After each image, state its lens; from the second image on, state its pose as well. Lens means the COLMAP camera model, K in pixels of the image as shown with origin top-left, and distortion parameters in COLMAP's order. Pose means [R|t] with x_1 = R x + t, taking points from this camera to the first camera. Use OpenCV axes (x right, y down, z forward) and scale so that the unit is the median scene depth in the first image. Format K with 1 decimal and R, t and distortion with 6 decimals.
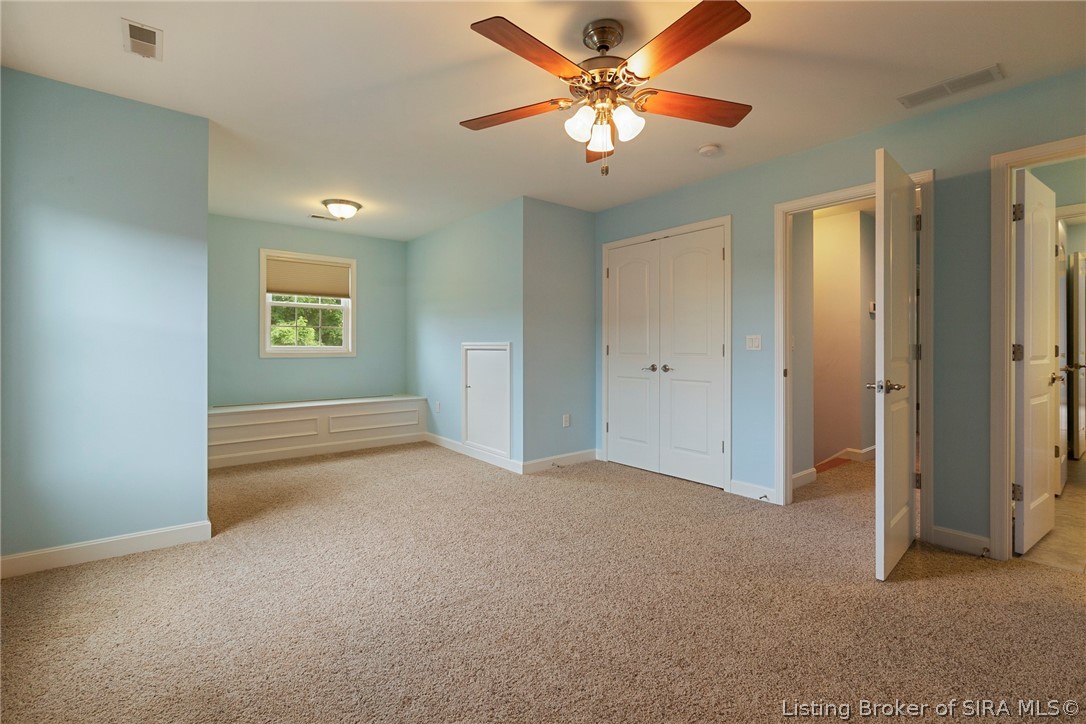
lens RADIAL K [[479.8, 0, 542.8], [0, 479.8, 347.0], [0, 0, 1]] dist [0.000990, 0.000046]
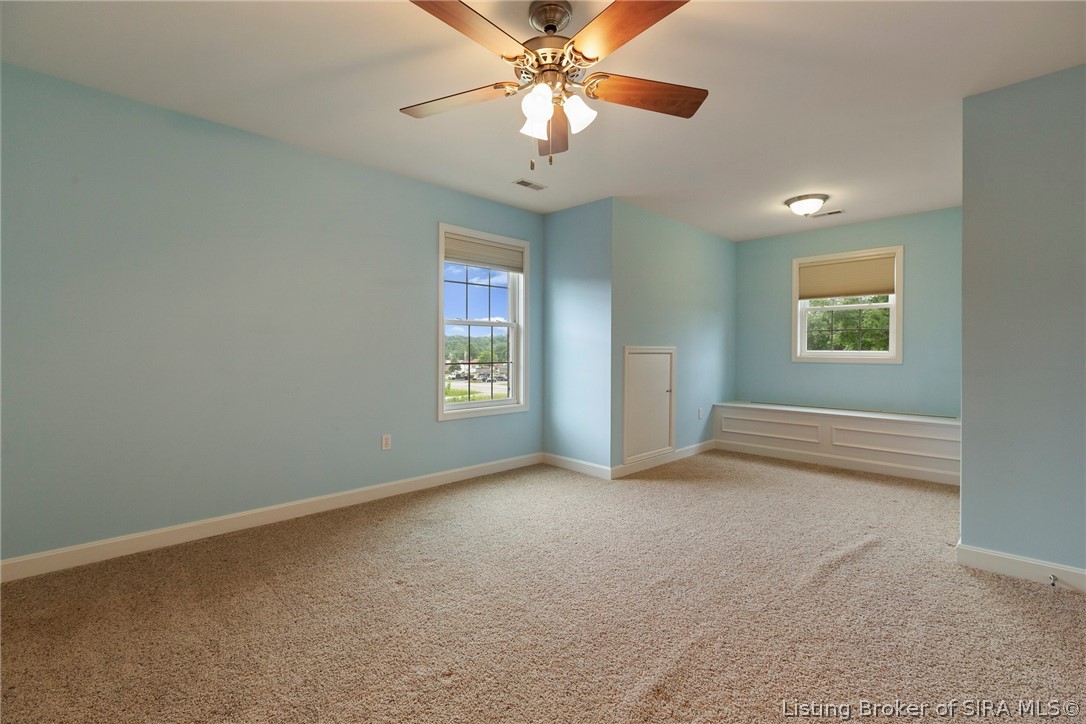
lens RADIAL K [[479.8, 0, 542.8], [0, 479.8, 347.0], [0, 0, 1]] dist [0.000990, 0.000046]
pose [[0.115319, -0.007519, -0.993300, 0.399599], [-0.006317, 0.999946, -0.008303, 0.002225], [0.993308, 0.007232, 0.115266, 0.330206]]
